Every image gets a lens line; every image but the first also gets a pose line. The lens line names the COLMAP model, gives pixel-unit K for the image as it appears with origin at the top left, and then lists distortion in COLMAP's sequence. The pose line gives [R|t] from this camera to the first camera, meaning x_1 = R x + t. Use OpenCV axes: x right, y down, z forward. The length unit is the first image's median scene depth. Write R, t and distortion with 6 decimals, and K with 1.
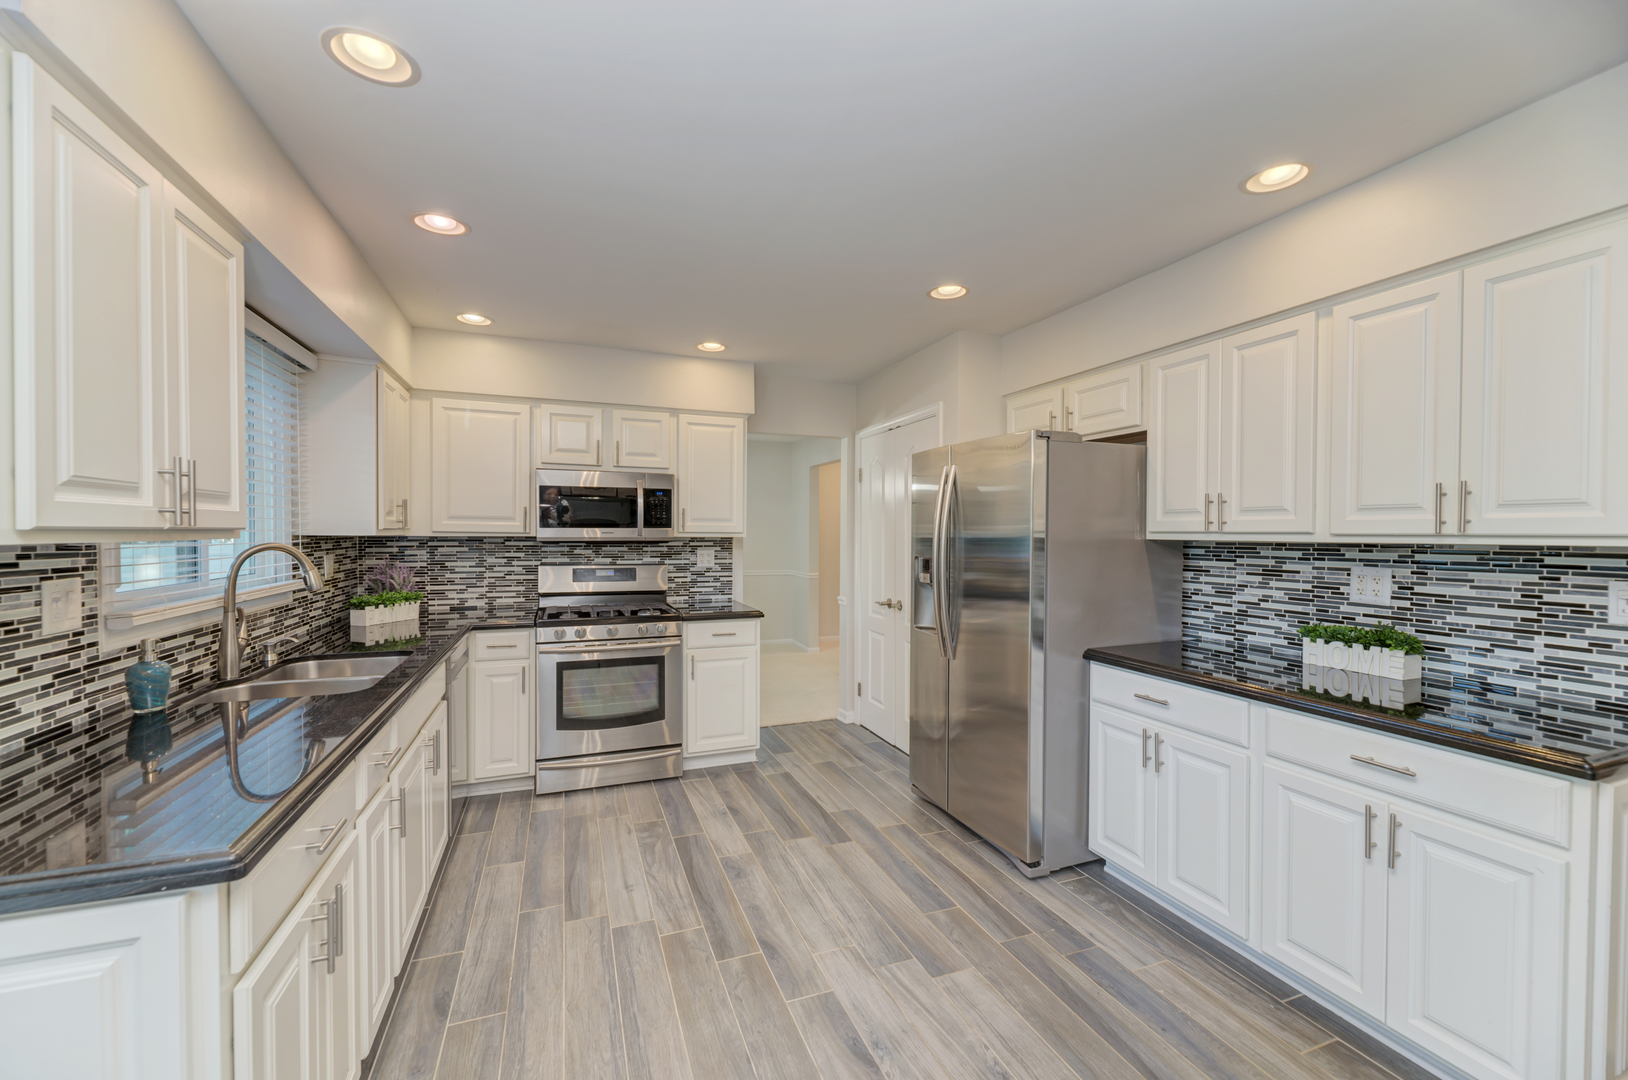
lens RADIAL K [[648.1, 0, 808.0], [0, 648.1, 546.7], [0, 0, 1]] dist [0.004549, -0.001727]
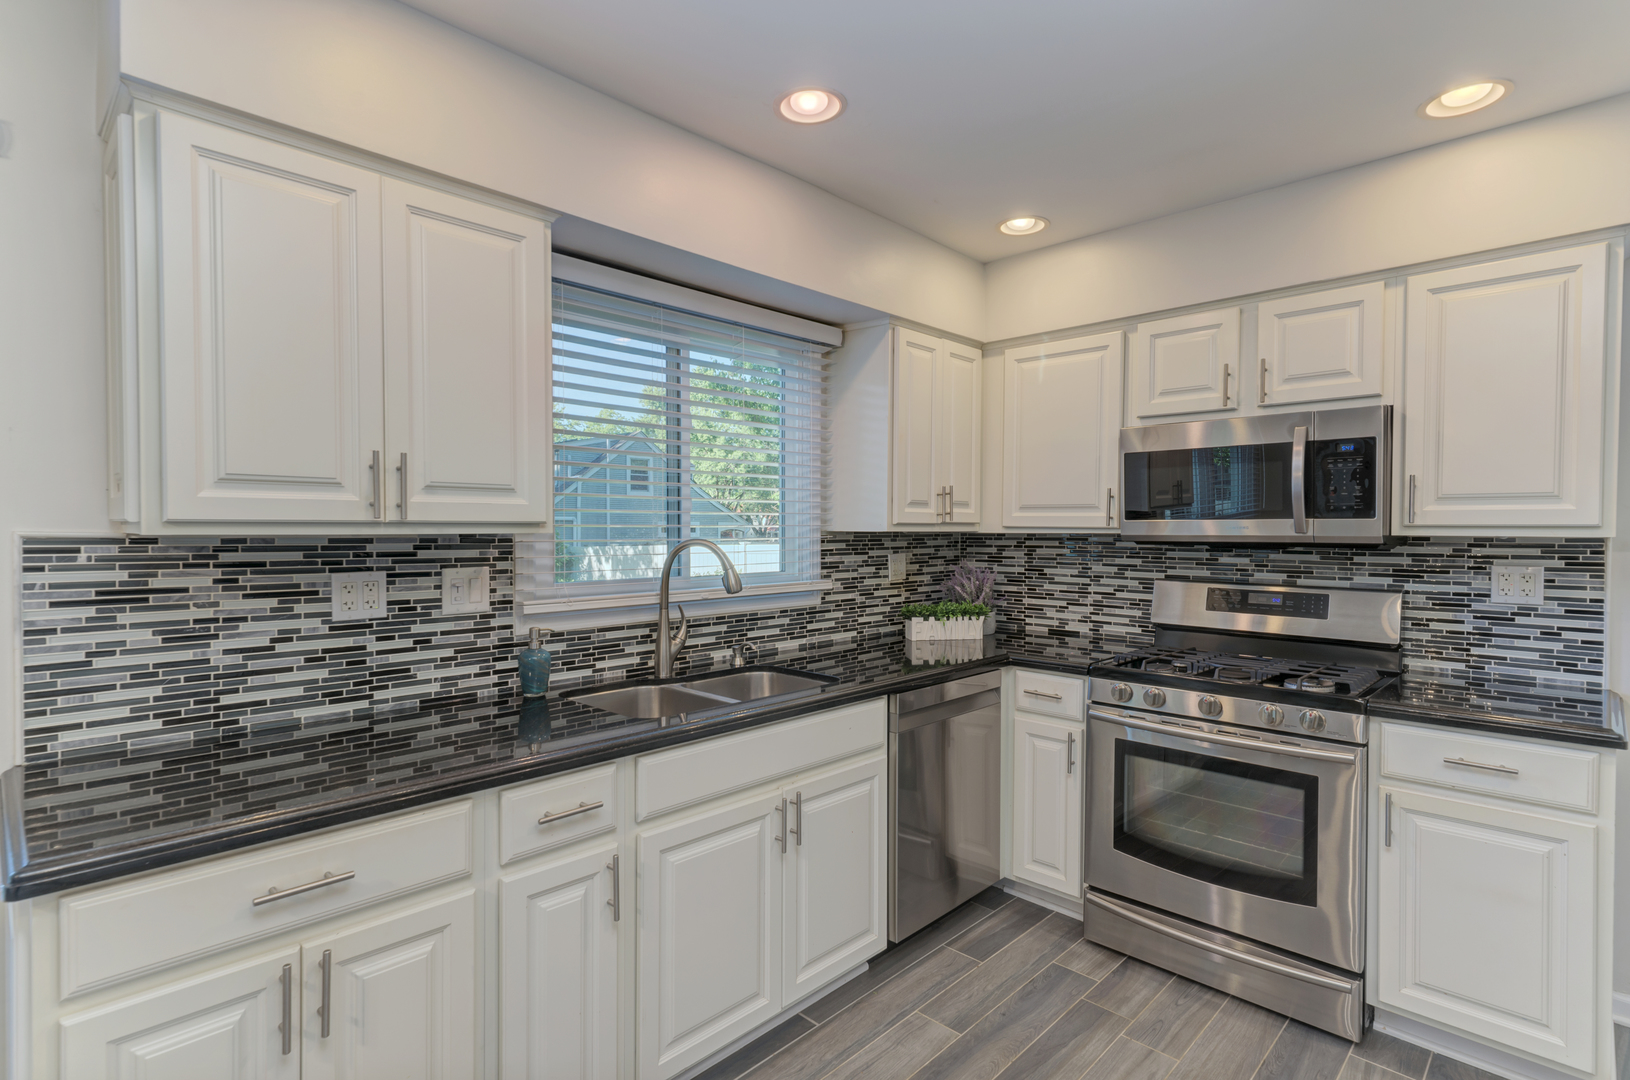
lens RADIAL K [[785.8, 0, 825.4], [0, 785.8, 544.4], [0, 0, 1]] dist [0.010760, -0.000168]
pose [[0.425764, 0.014354, -0.904720, 0.199576], [-0.018910, 0.999797, 0.006963, -0.006527], [0.904637, 0.014144, 0.425949, 0.511766]]
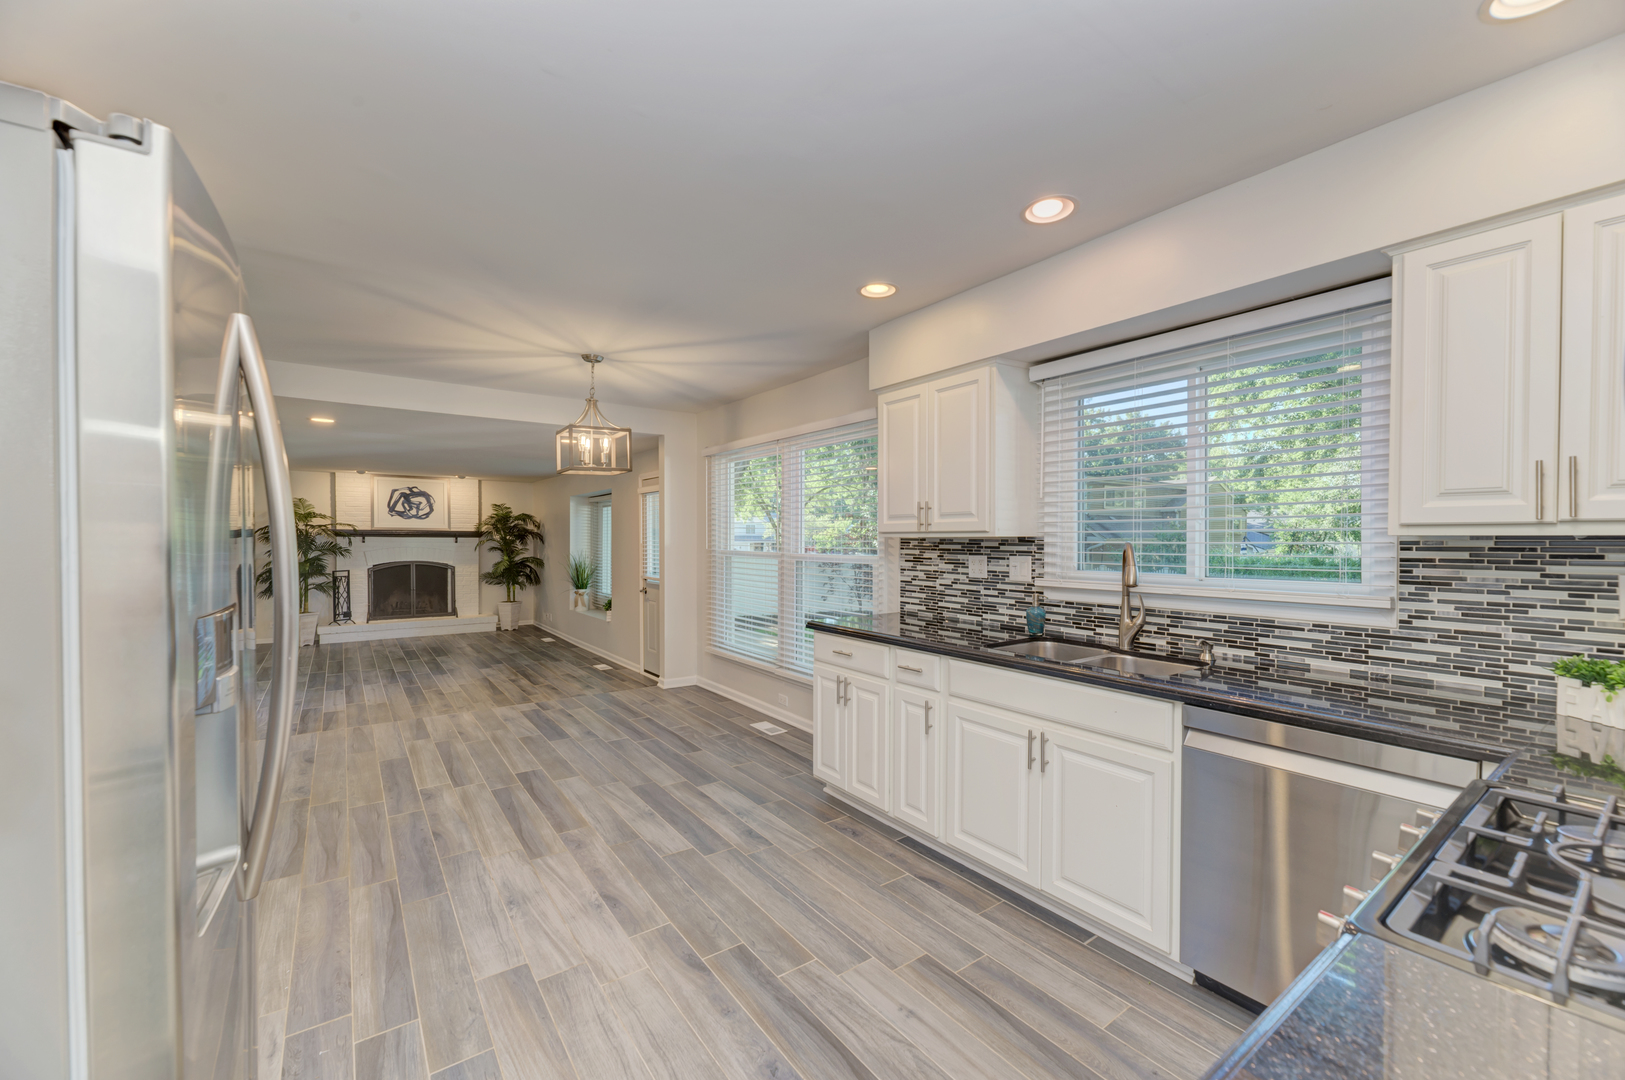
lens RADIAL K [[646.9, 0, 805.1], [0, 646.9, 545.3], [0, 0, 1]] dist [0.004549, -0.001727]
pose [[-0.966331, -0.001283, -0.257300, 0.022992], [-0.009728, 0.999455, 0.031553, -0.022194], [0.257120, 0.032994, -0.965816, 1.467844]]
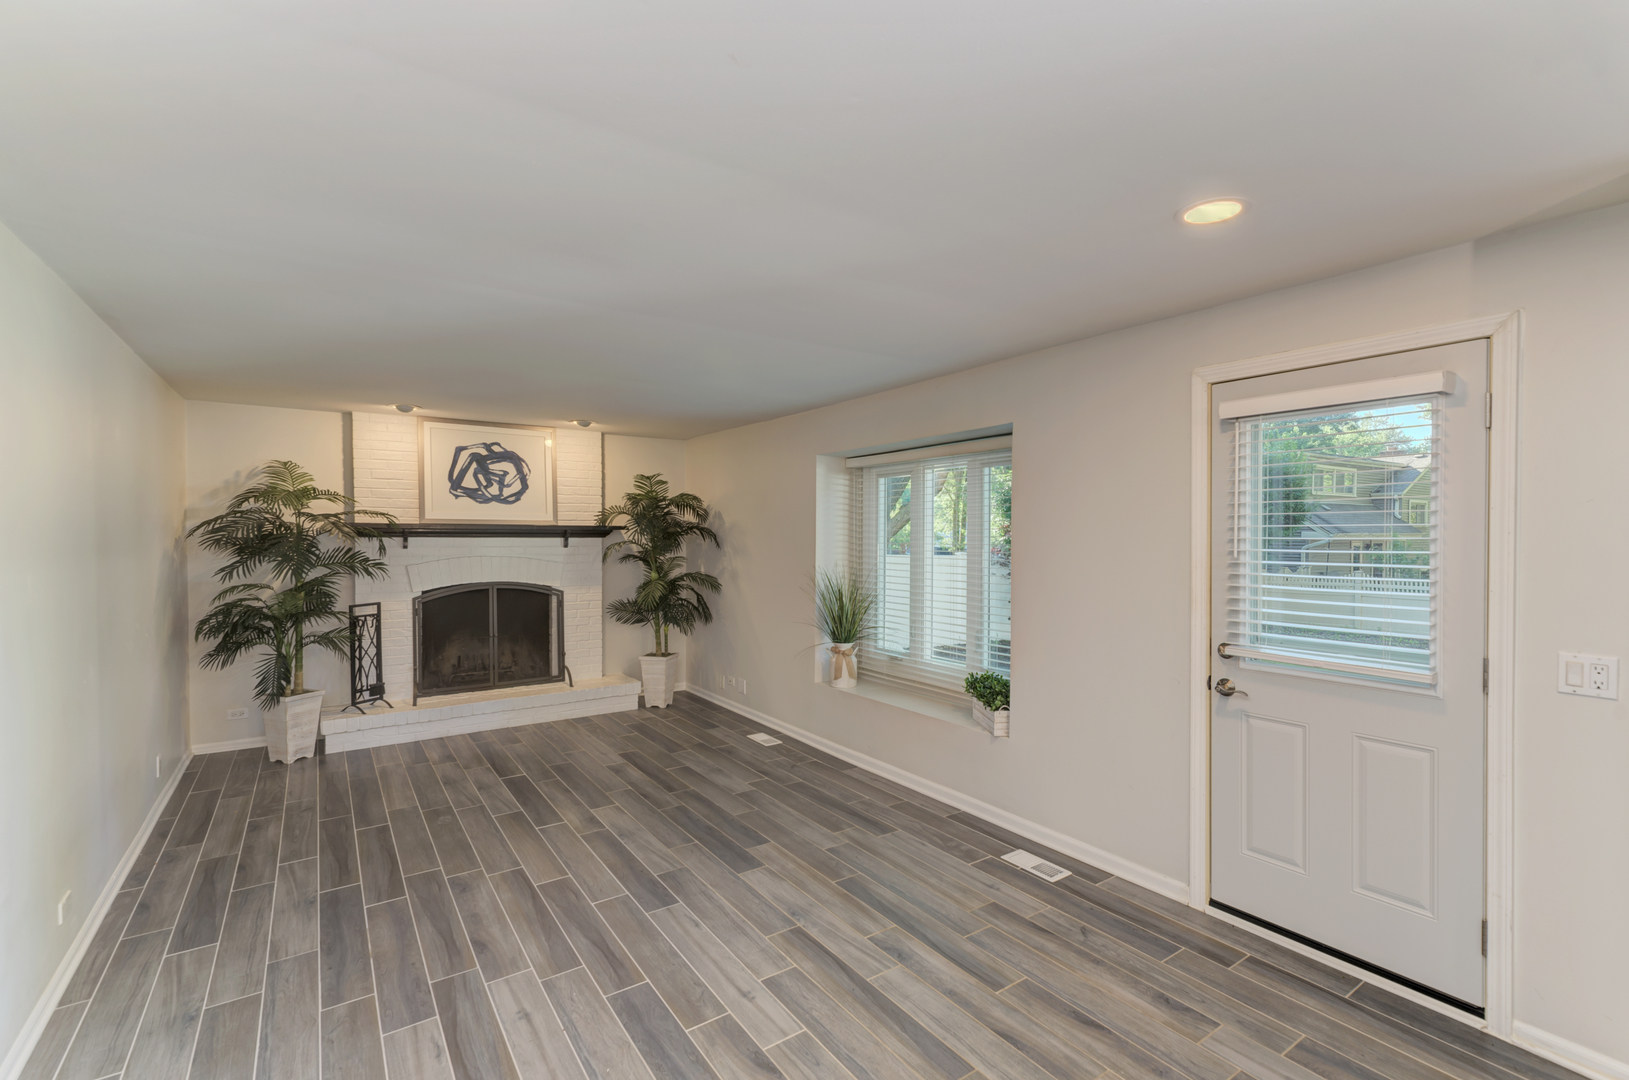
lens RADIAL K [[723.6, 0, 811.6], [0, 723.6, 549.5], [0, 0, 1]] dist [0.007022, -0.000515]
pose [[-0.972562, 0.003353, -0.232619, 0.759447], [-0.006745, 0.999069, 0.042601, 0.004157], [0.232545, 0.043002, -0.971635, -0.213156]]
